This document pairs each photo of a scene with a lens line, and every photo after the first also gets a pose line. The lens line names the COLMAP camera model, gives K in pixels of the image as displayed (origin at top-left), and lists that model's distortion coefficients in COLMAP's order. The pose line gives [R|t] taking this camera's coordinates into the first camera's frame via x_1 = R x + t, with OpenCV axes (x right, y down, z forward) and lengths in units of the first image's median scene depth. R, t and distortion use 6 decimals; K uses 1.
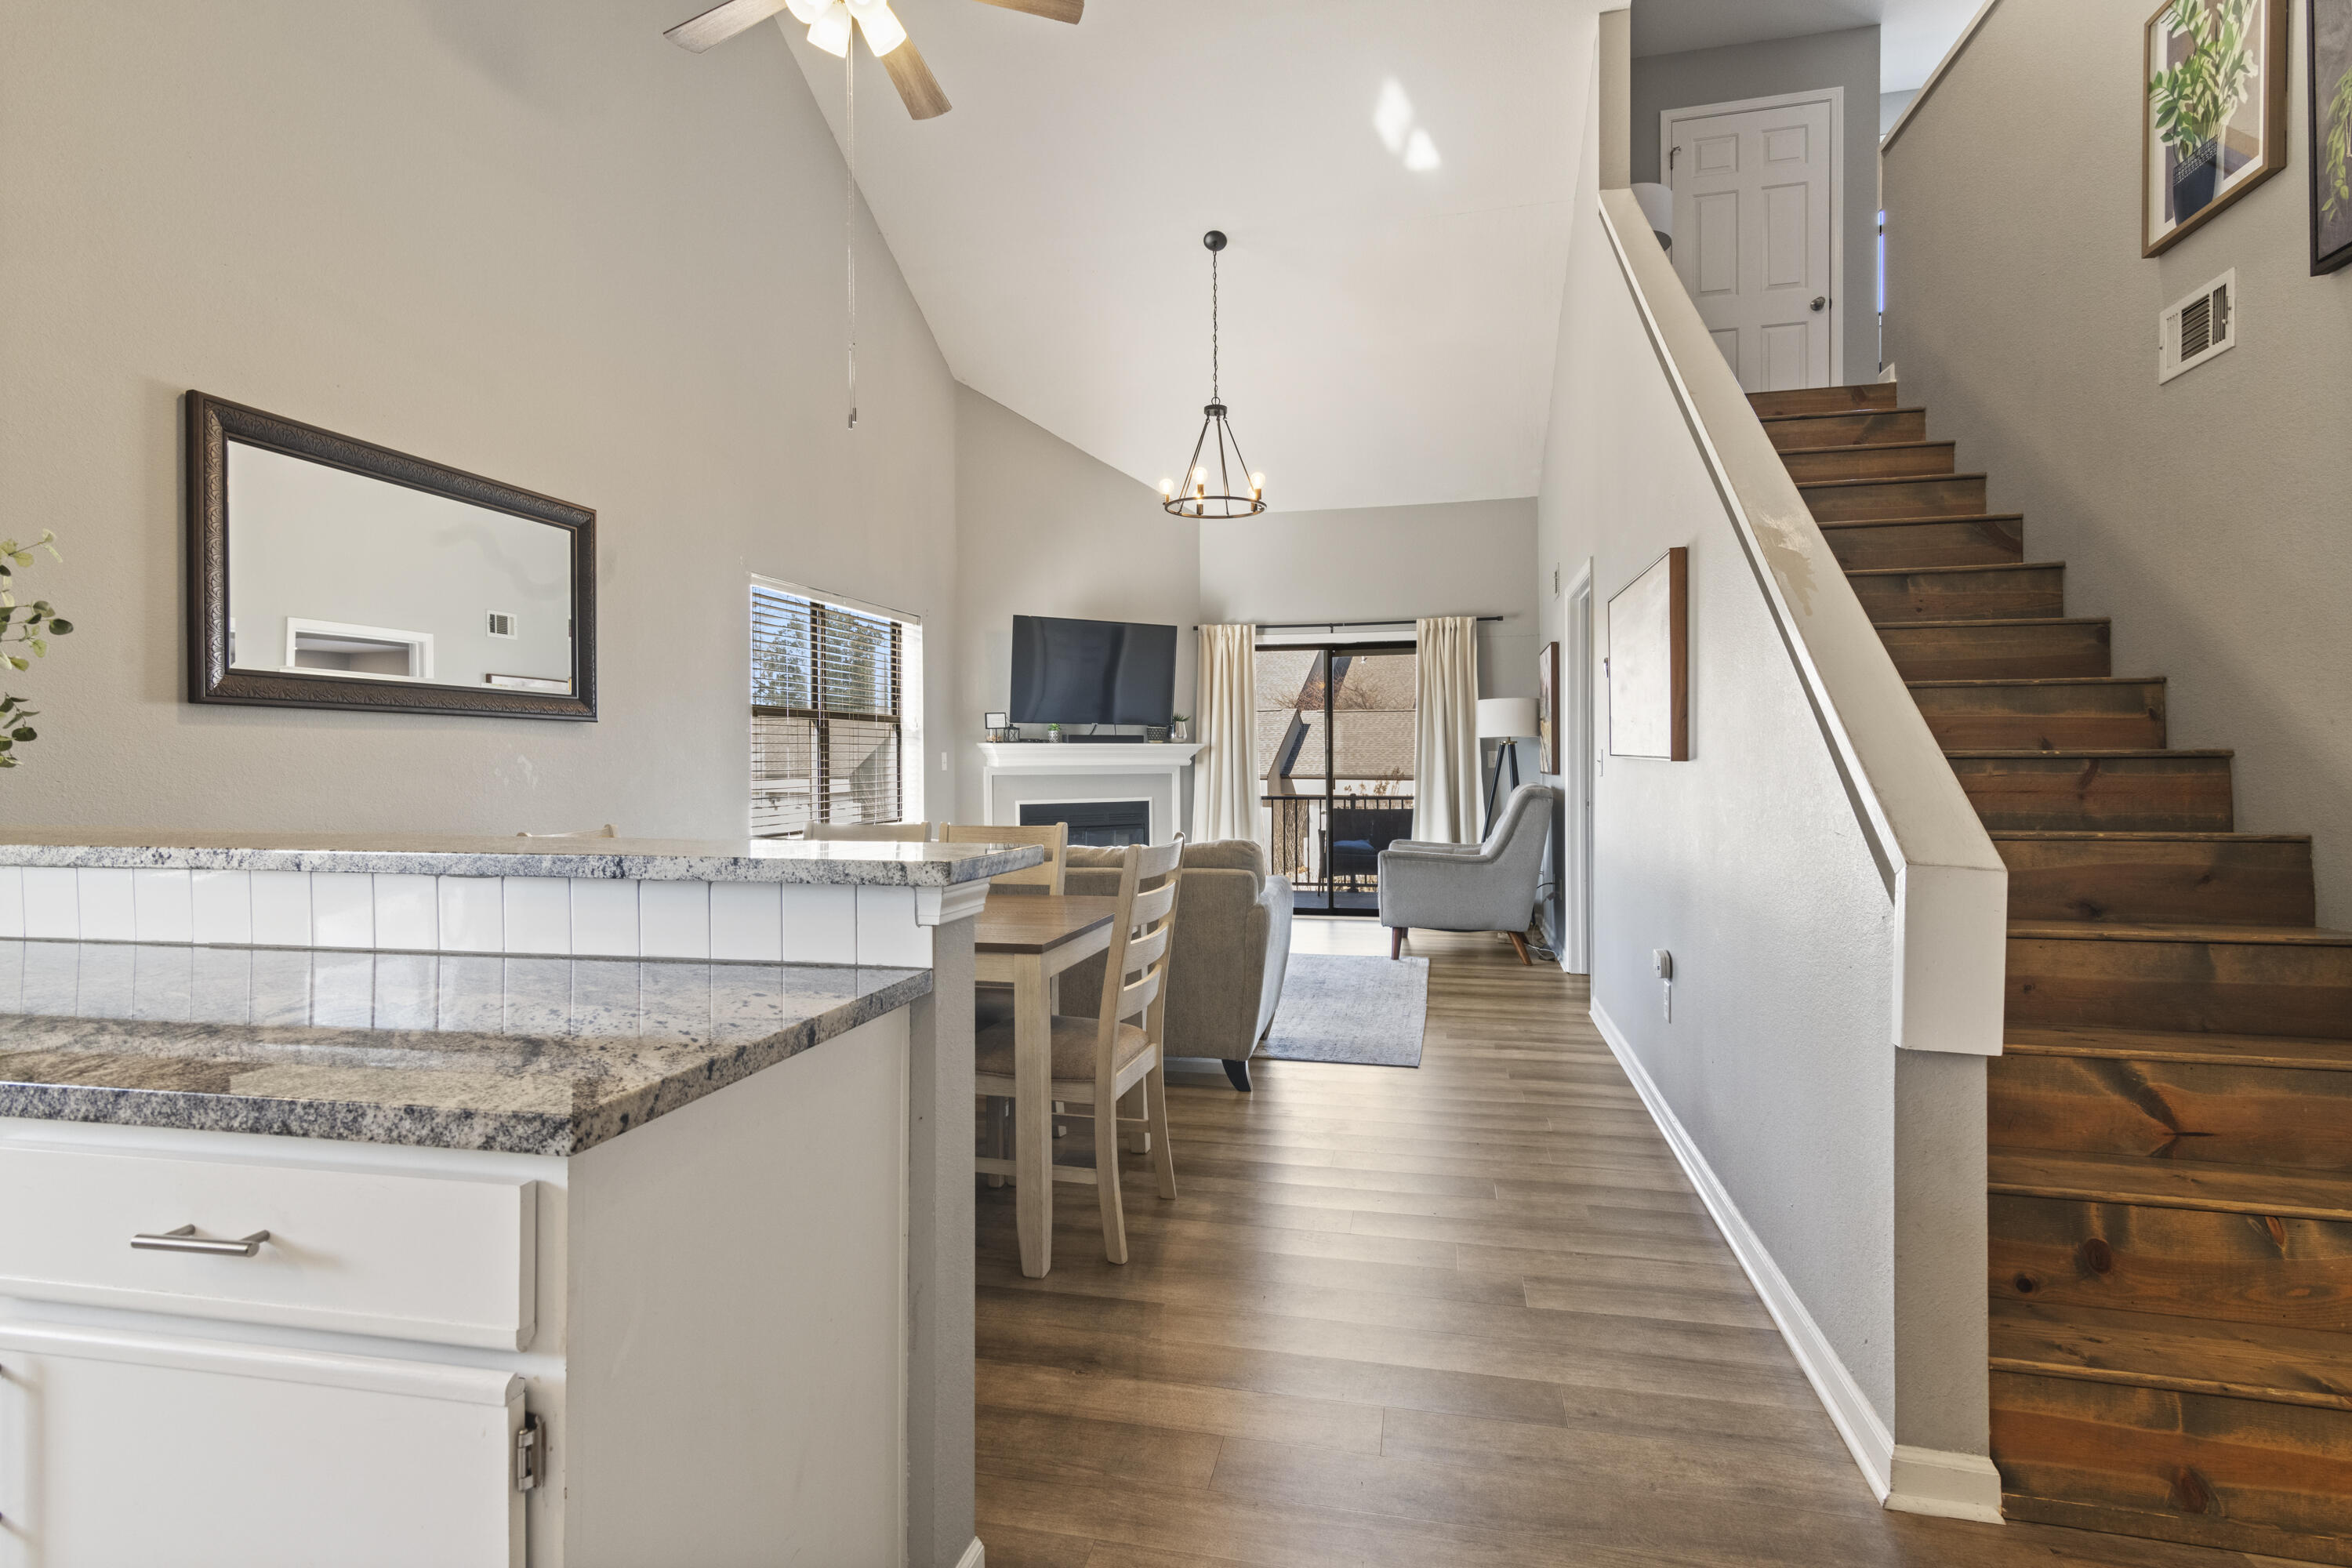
lens RADIAL K [[1146.3, 0, 1177.9], [0, 1146.3, 759.8], [0, 0, 1]] dist [0.014206, 0.001001]
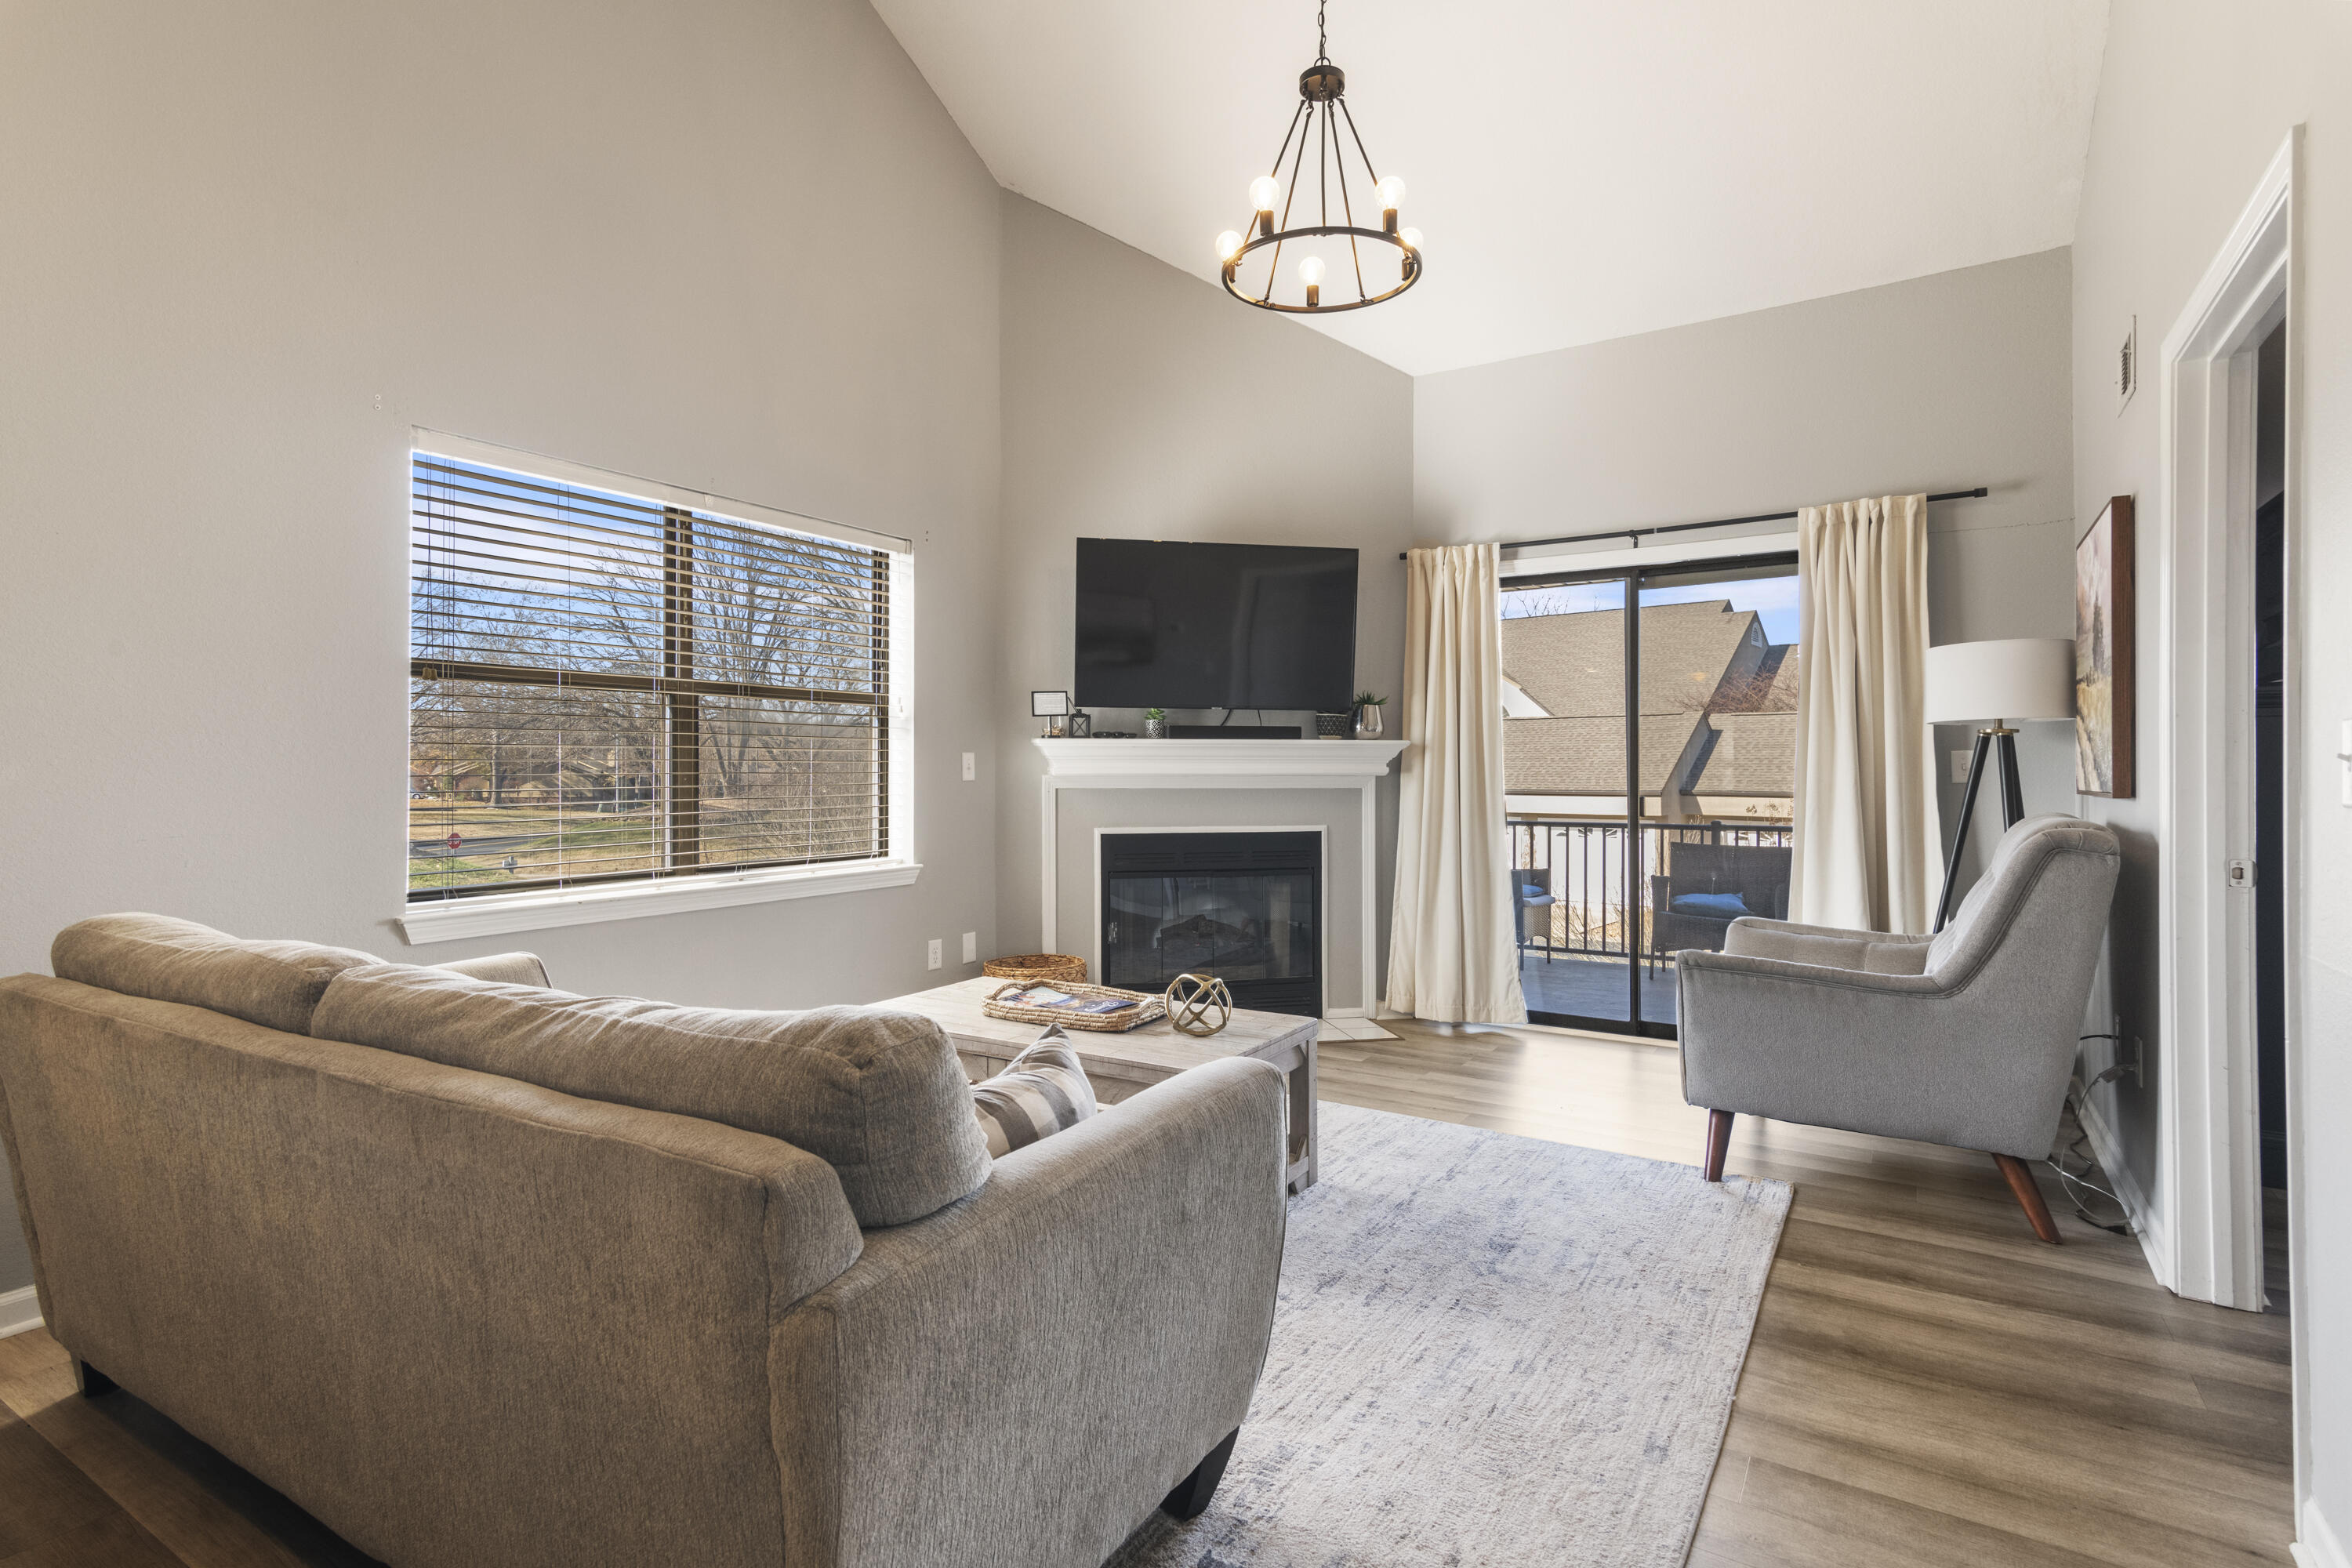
lens RADIAL K [[1146.3, 0, 1174.2], [0, 1146.3, 767.6], [0, 0, 1]] dist [0.014206, 0.001001]
pose [[0.941115, 0.004072, -0.338061, 0.141290], [-0.005543, 0.999979, -0.003387, 0.004469], [0.338041, 0.005062, 0.941118, 0.475566]]
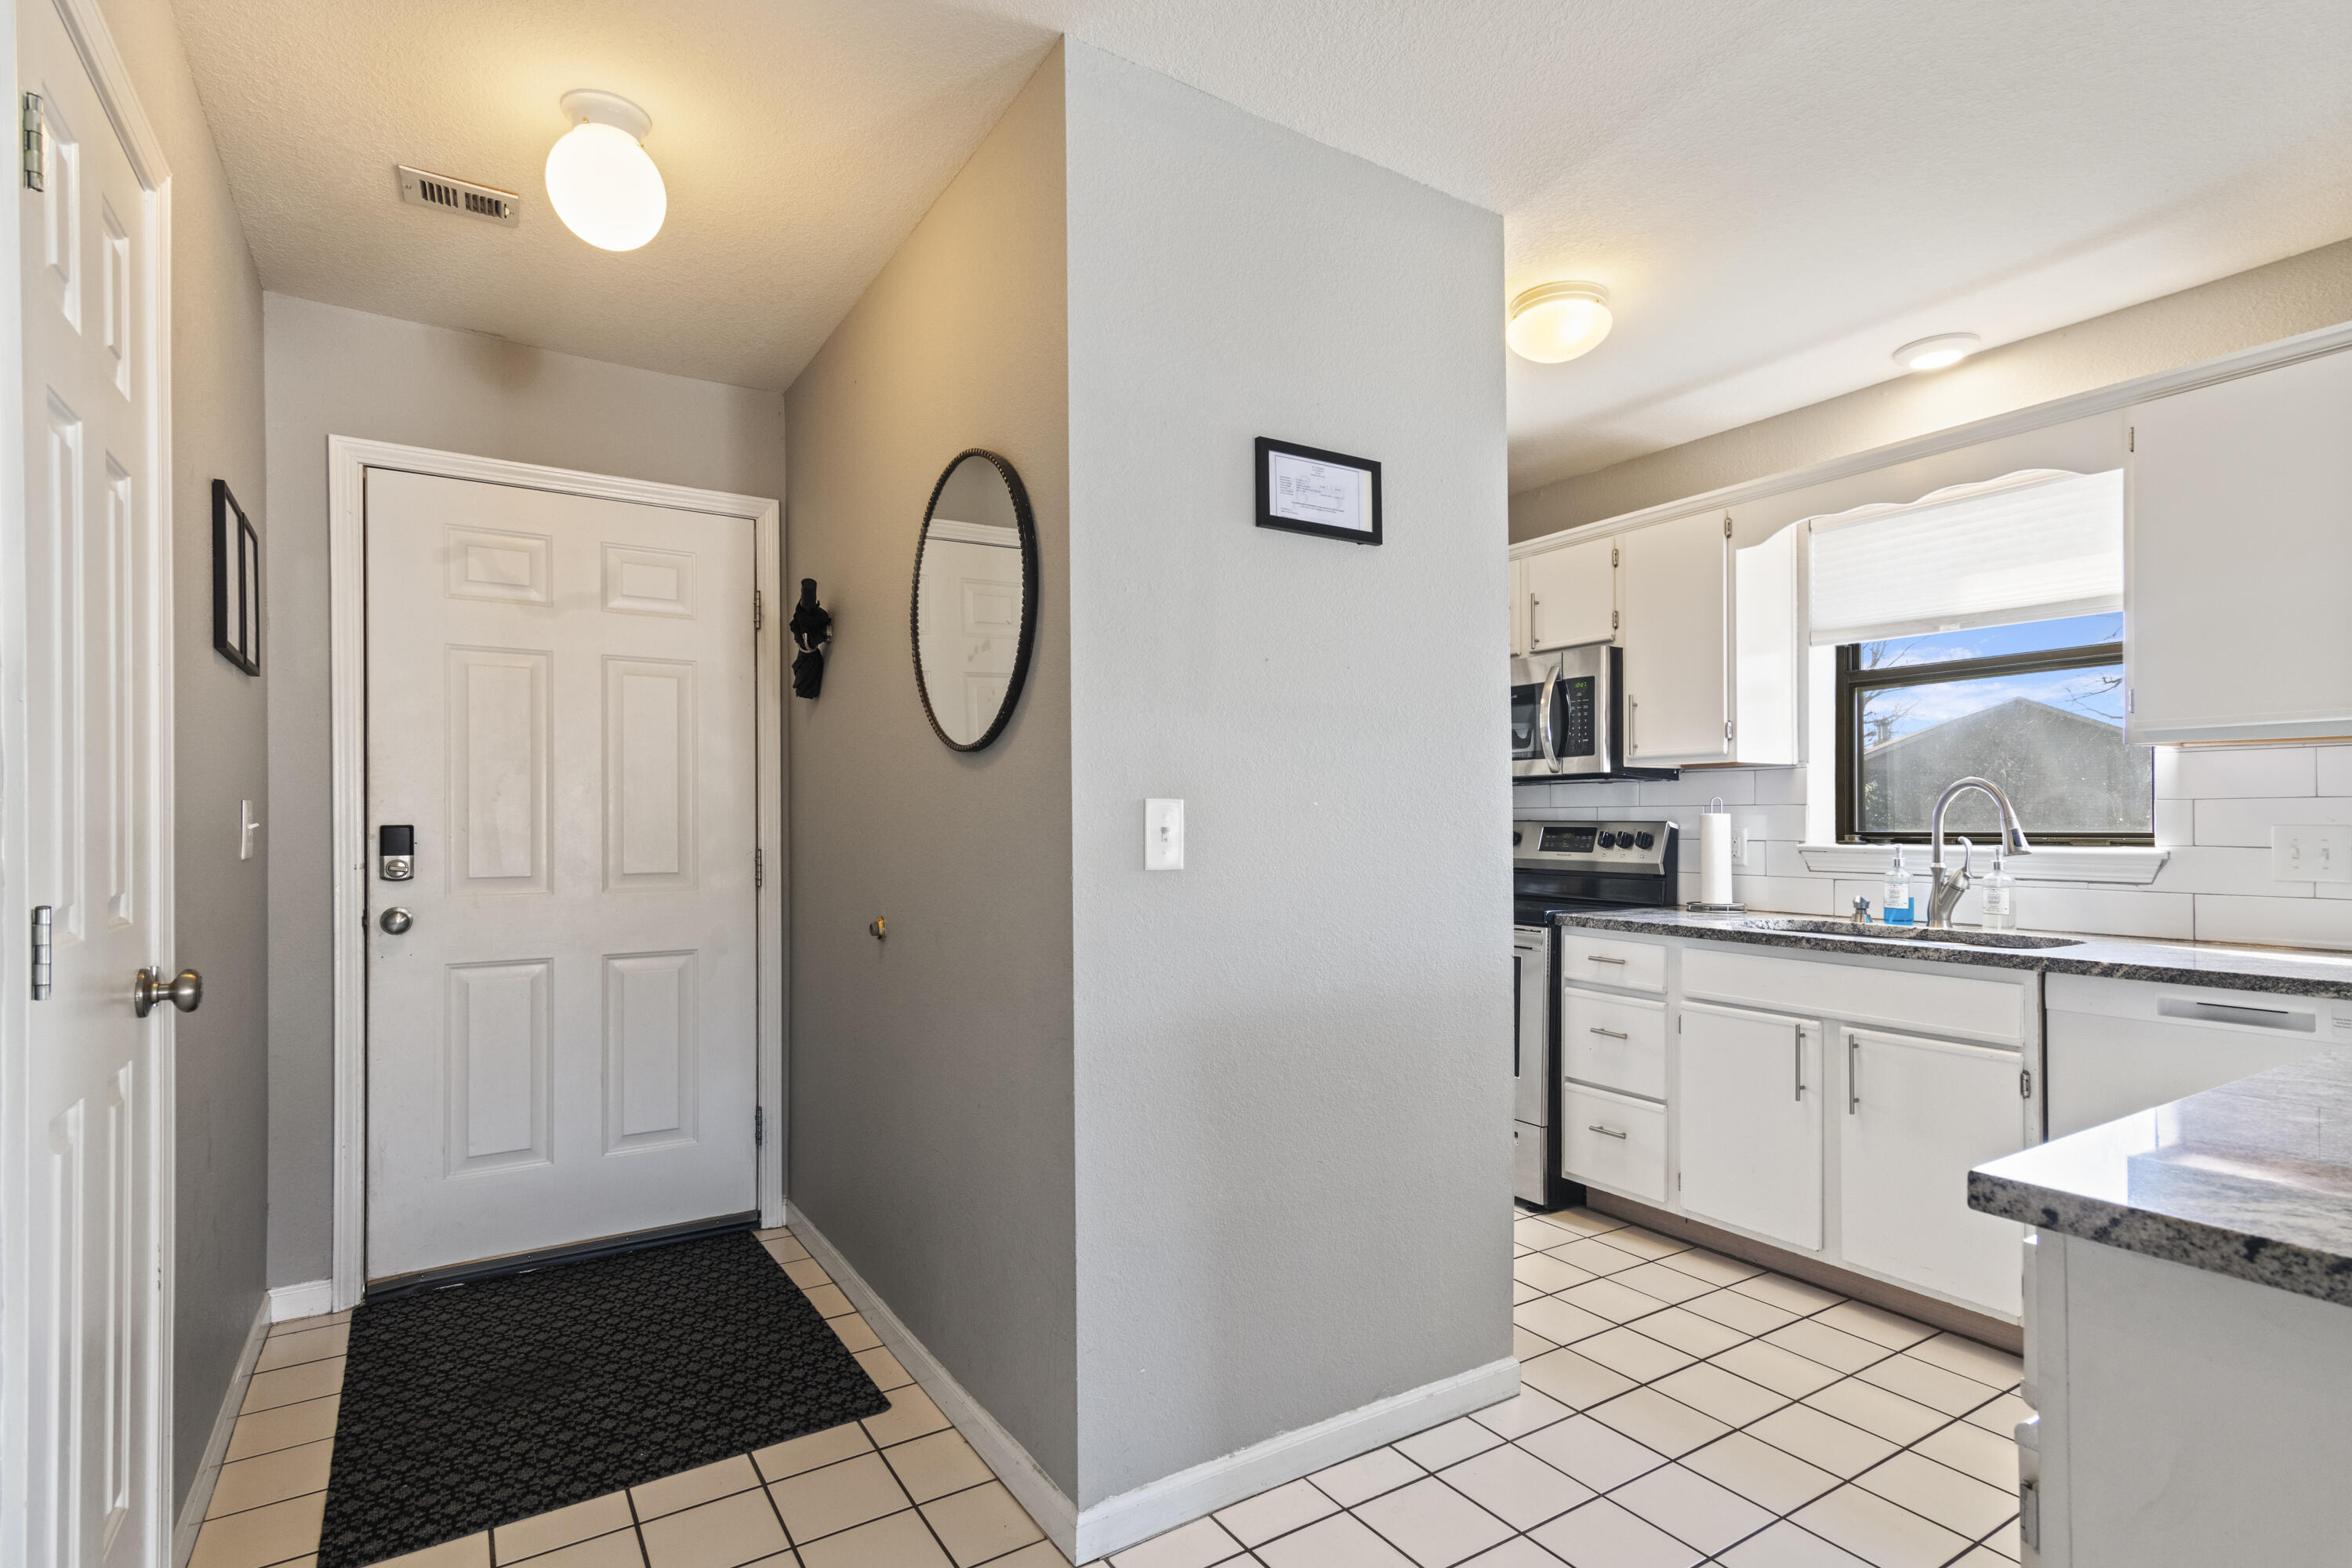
lens RADIAL K [[1146.3, 0, 1177.4], [0, 1146.3, 822.0], [0, 0, 1]] dist [0.014206, 0.001001]
pose [[-0.702528, 0.003369, -0.711648, 0.094665], [0.004626, 0.999989, 0.000167, -0.000636], [0.711641, -0.003175, -0.702536, 0.164532]]
